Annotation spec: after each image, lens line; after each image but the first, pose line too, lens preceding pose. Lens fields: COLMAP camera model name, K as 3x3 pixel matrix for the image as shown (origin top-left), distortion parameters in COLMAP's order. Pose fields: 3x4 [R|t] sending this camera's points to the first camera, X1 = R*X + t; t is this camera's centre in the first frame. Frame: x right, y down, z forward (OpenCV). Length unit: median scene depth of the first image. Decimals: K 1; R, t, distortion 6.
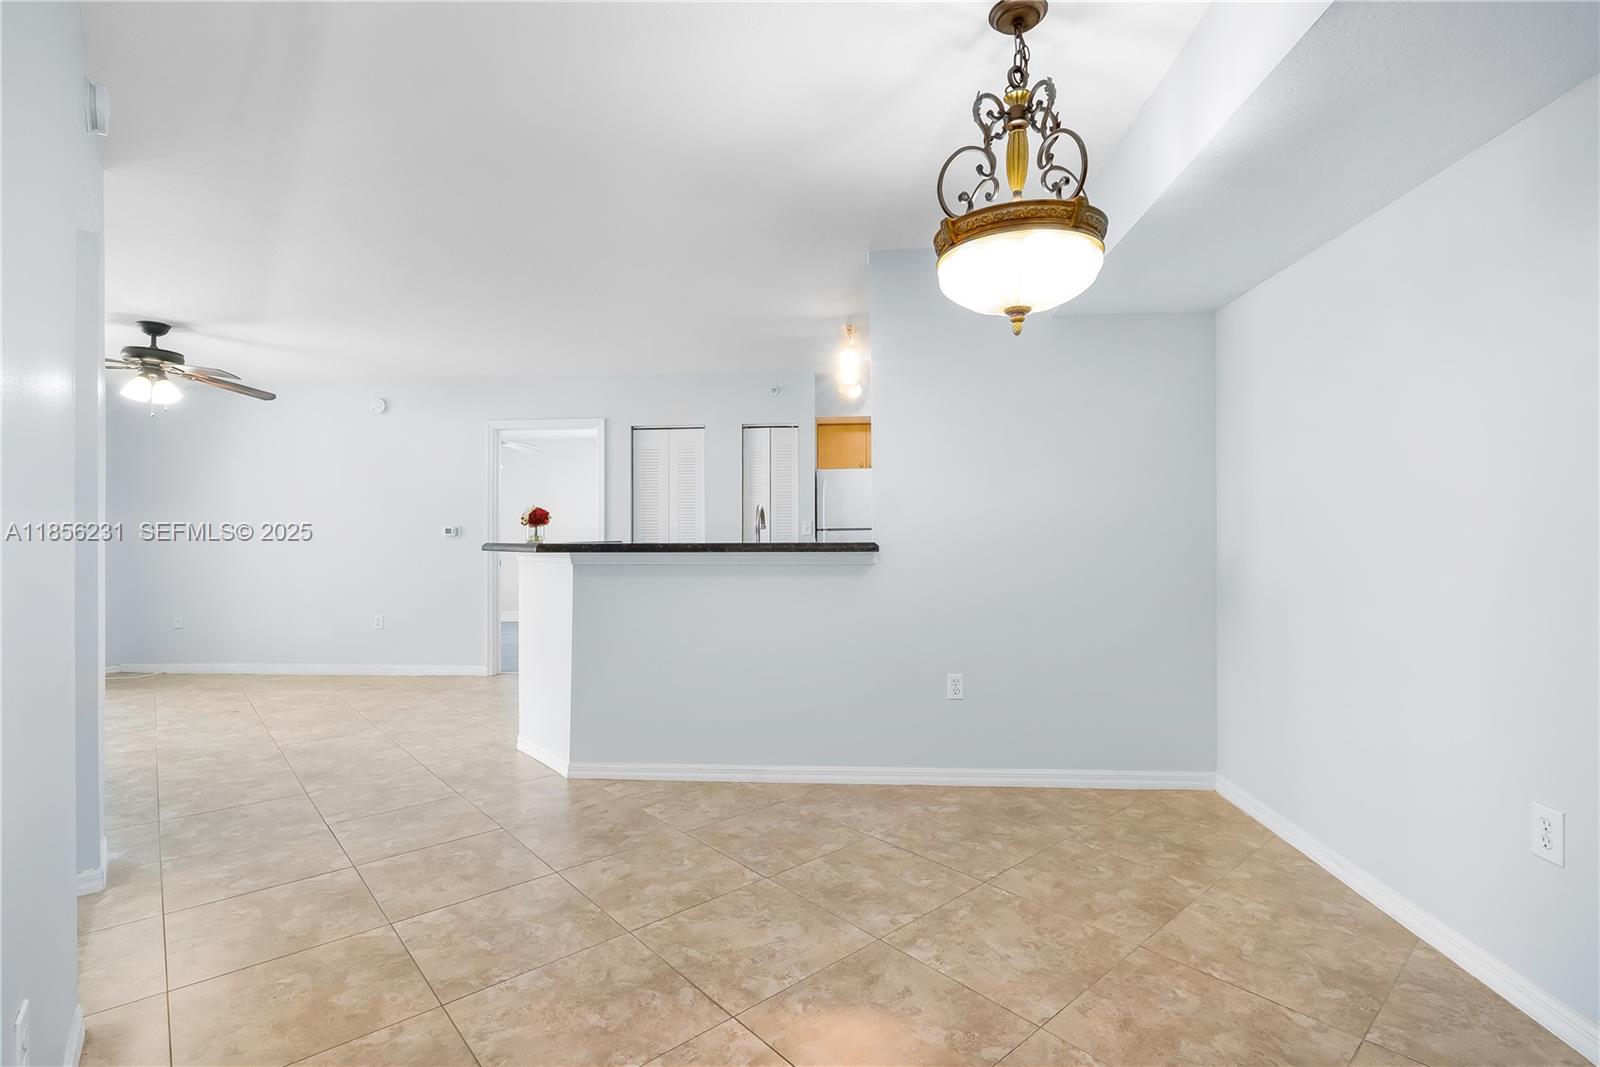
lens RADIAL K [[756.6, 0, 806.8], [0, 756.6, 528.4], [0, 0, 1]] dist [-0.003439, -0.000023]
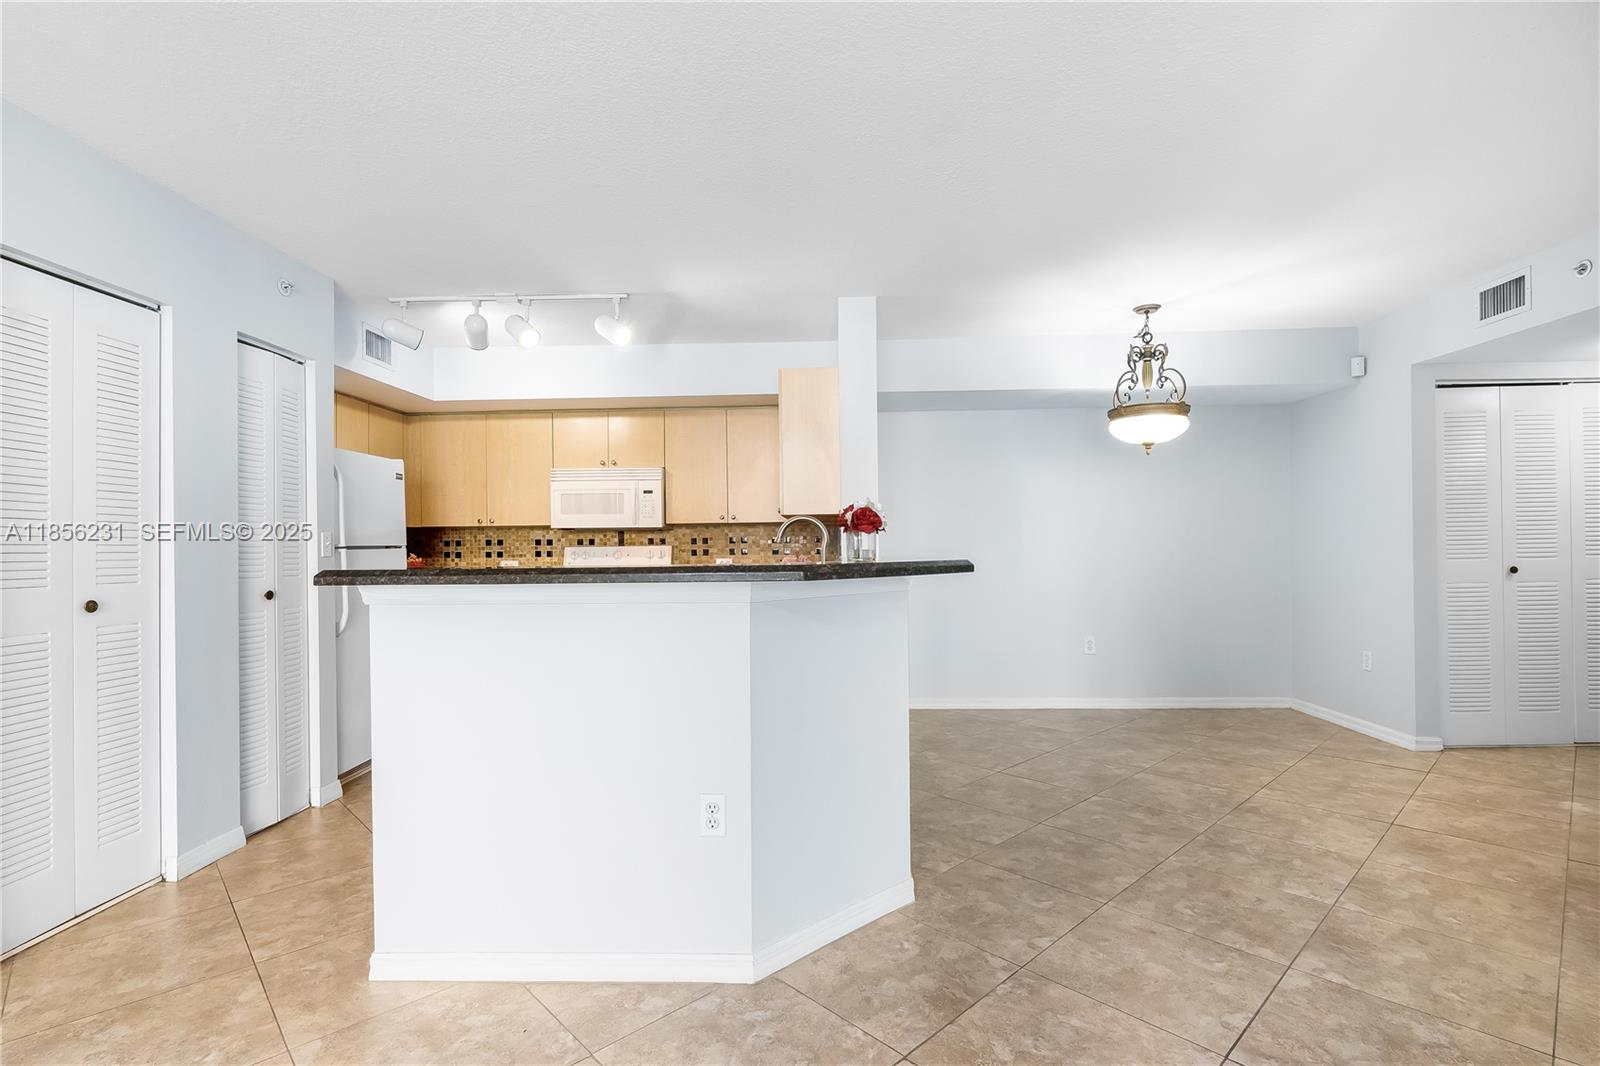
lens RADIAL K [[748.1, 0, 799.1], [0, 748.1, 544.9], [0, 0, 1]] dist [-0.004055, -0.000116]
pose [[-0.034284, 0.011219, 0.999349, -1.008701], [0.002630, 0.999935, -0.011136, 0.012695], [-0.999409, 0.002246, -0.034312, 1.137694]]
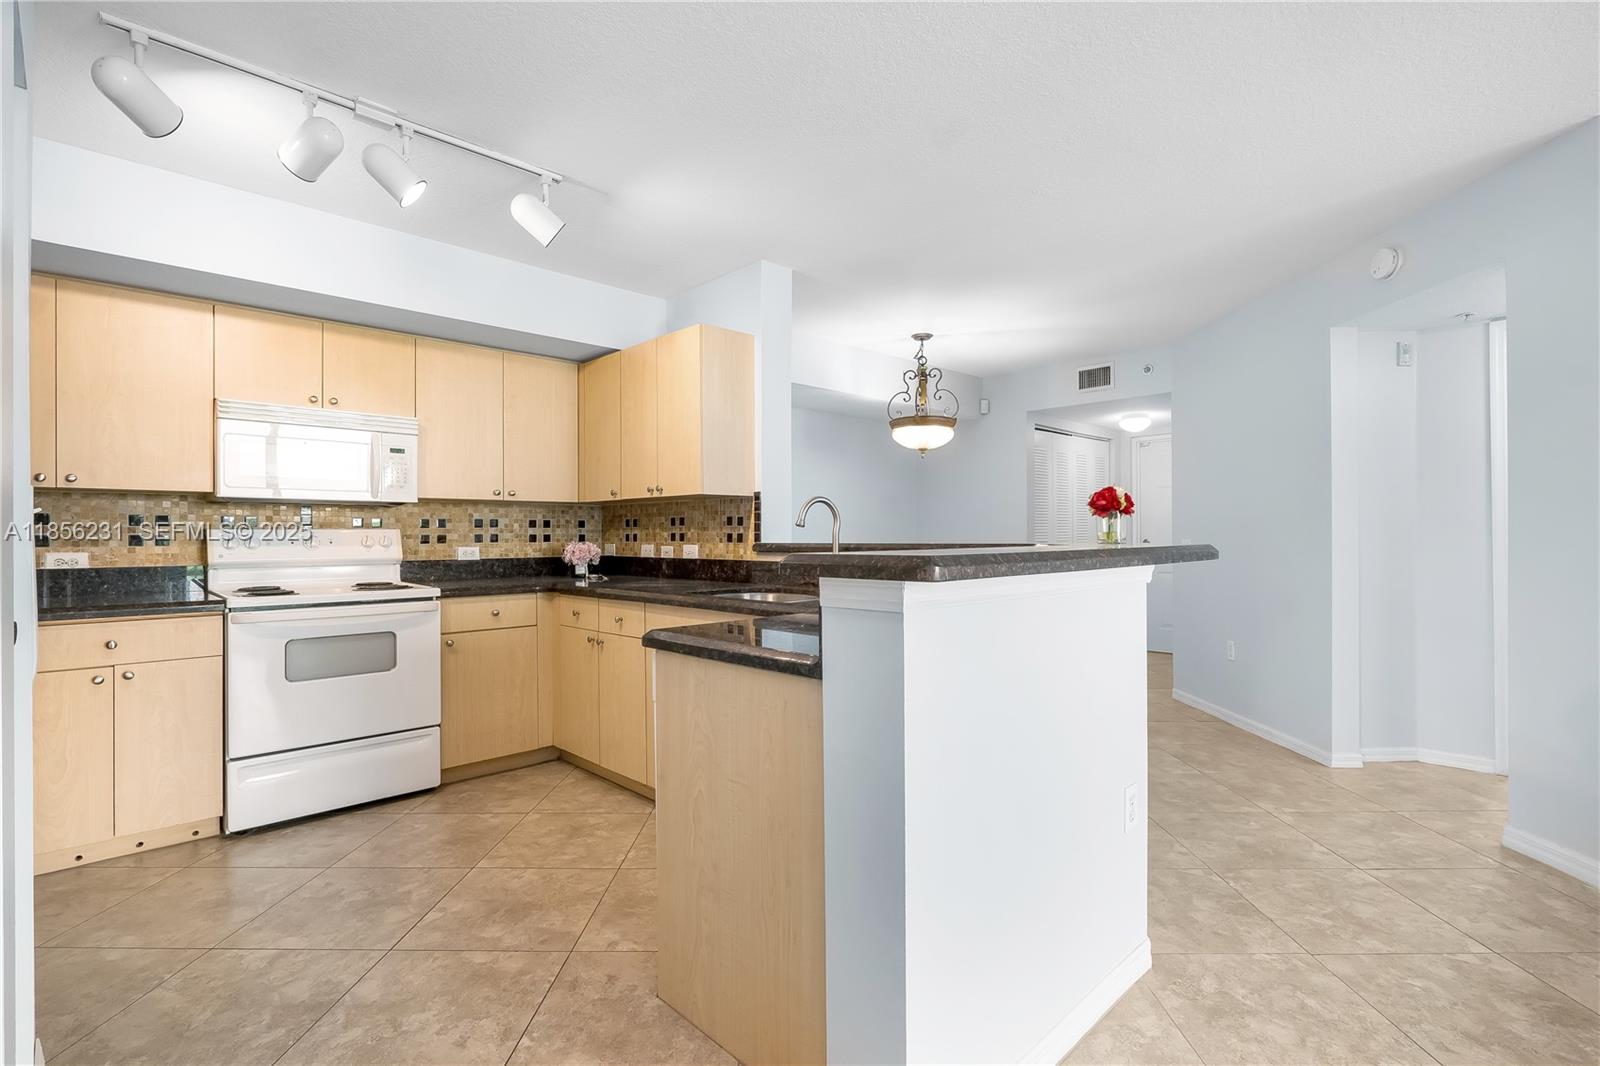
lens RADIAL K [[743.8, 0, 800.3], [0, 743.8, 535.5], [0, 0, 1]] dist [-0.005973, -0.000862]
pose [[-0.740304, 0.009468, 0.672205, -0.622755], [0.003133, 0.999939, -0.010635, 0.018952], [-0.672264, -0.005767, -0.740289, 1.744032]]
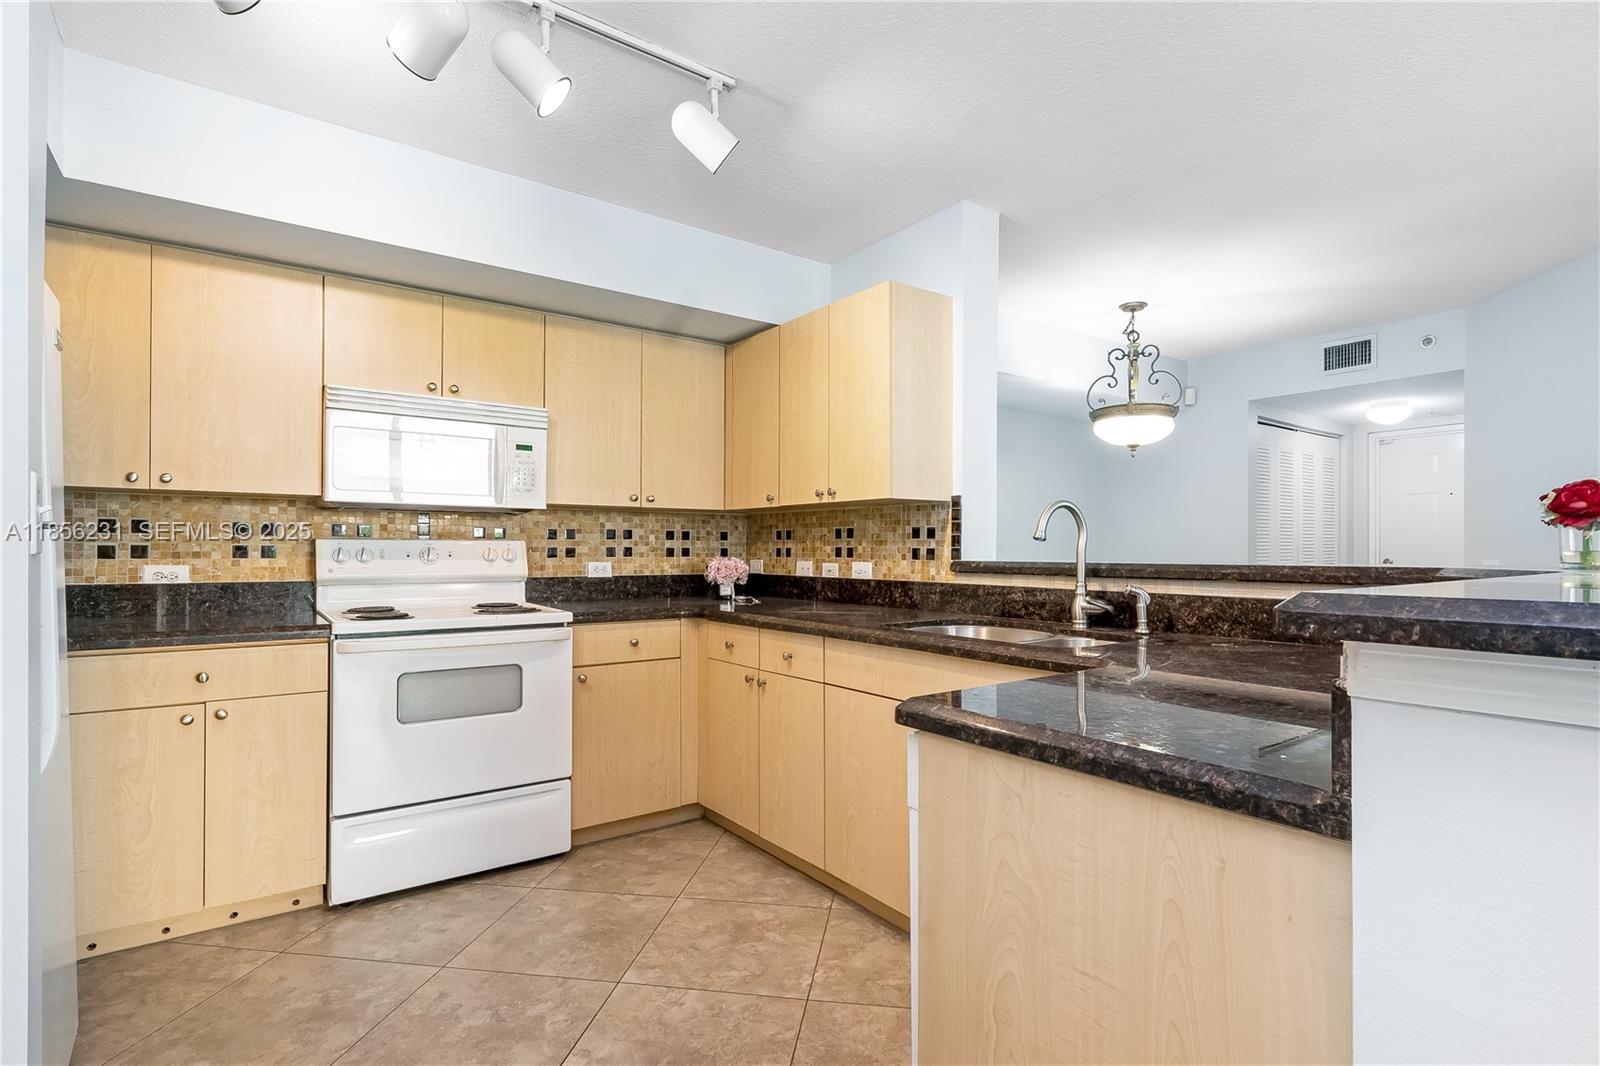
lens RADIAL K [[774.9, 0, 805.7], [0, 774.9, 548.3], [0, 0, 1]] dist [-0.007491, 0.000026]
pose [[-0.643663, 0.005911, 0.765286, -0.431251], [-0.005724, 0.999905, -0.012537, 0.016034], [-0.765287, -0.012451, -0.643568, 1.689989]]
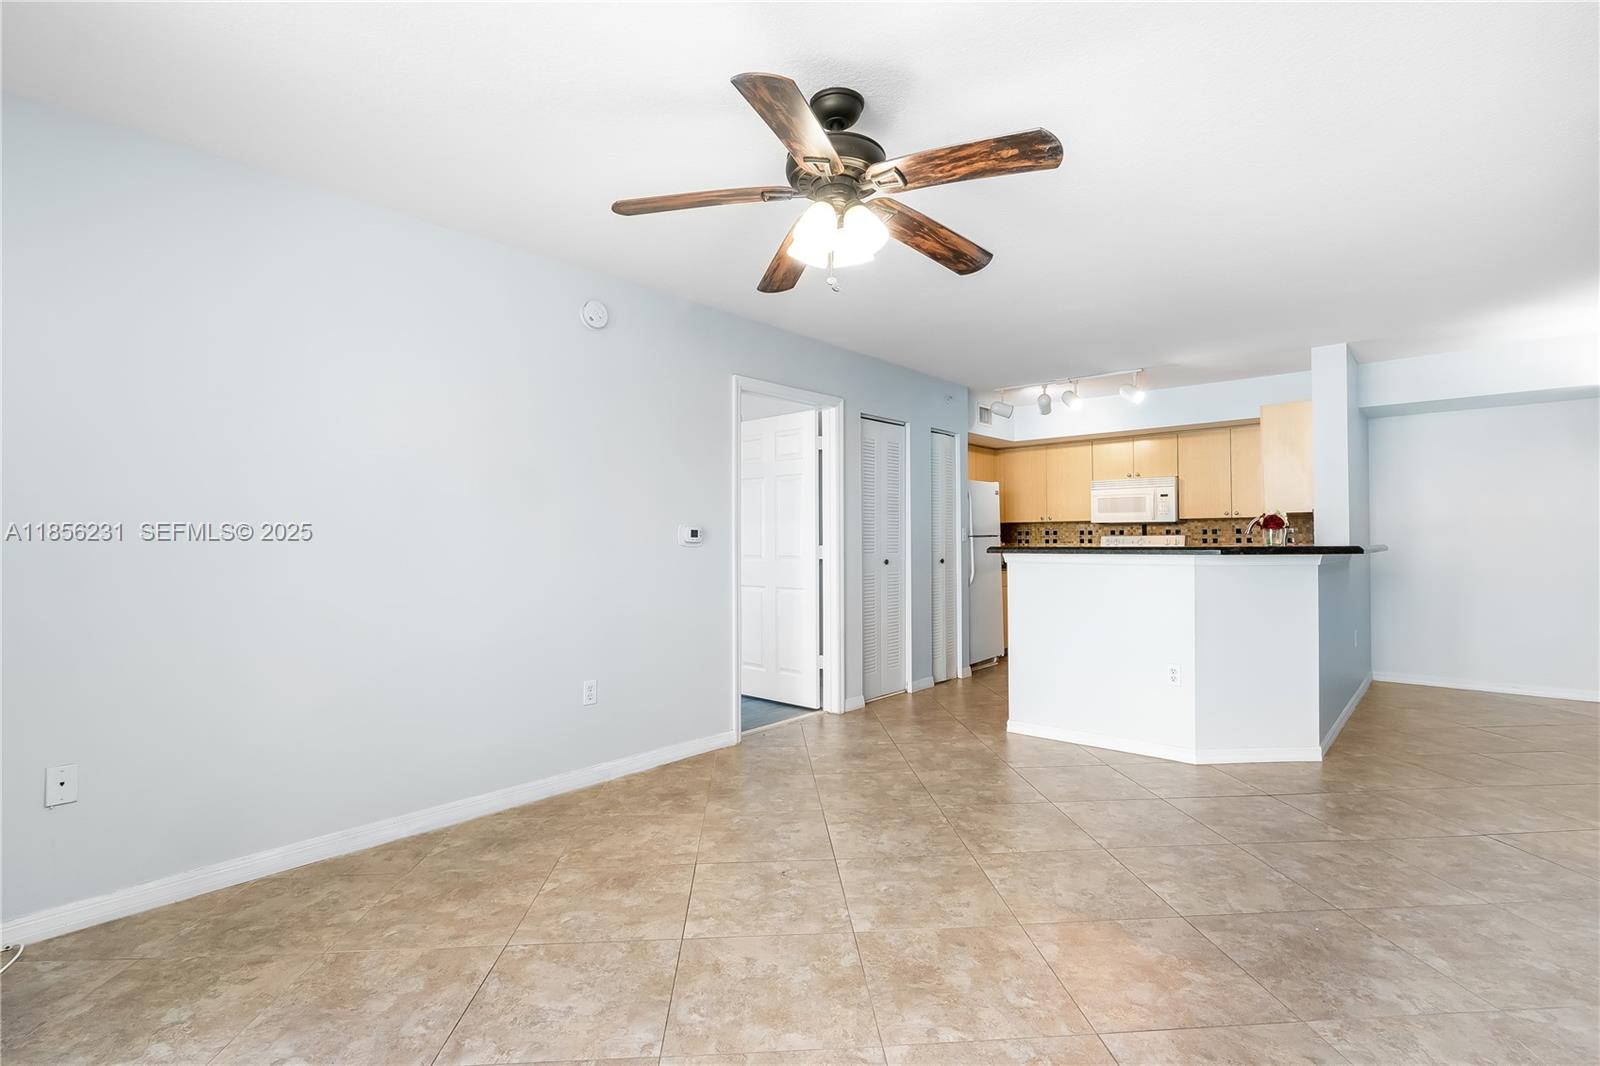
lens RADIAL K [[742.2, 0, 810.2], [0, 742.2, 532.6], [0, 0, 1]] dist [-0.004708, -0.000381]
pose [[0.604968, 0.011757, 0.796163, -1.637560], [-0.005722, 0.999929, -0.010418, 0.015363], [-0.796229, 0.001747, 0.604993, 0.948942]]
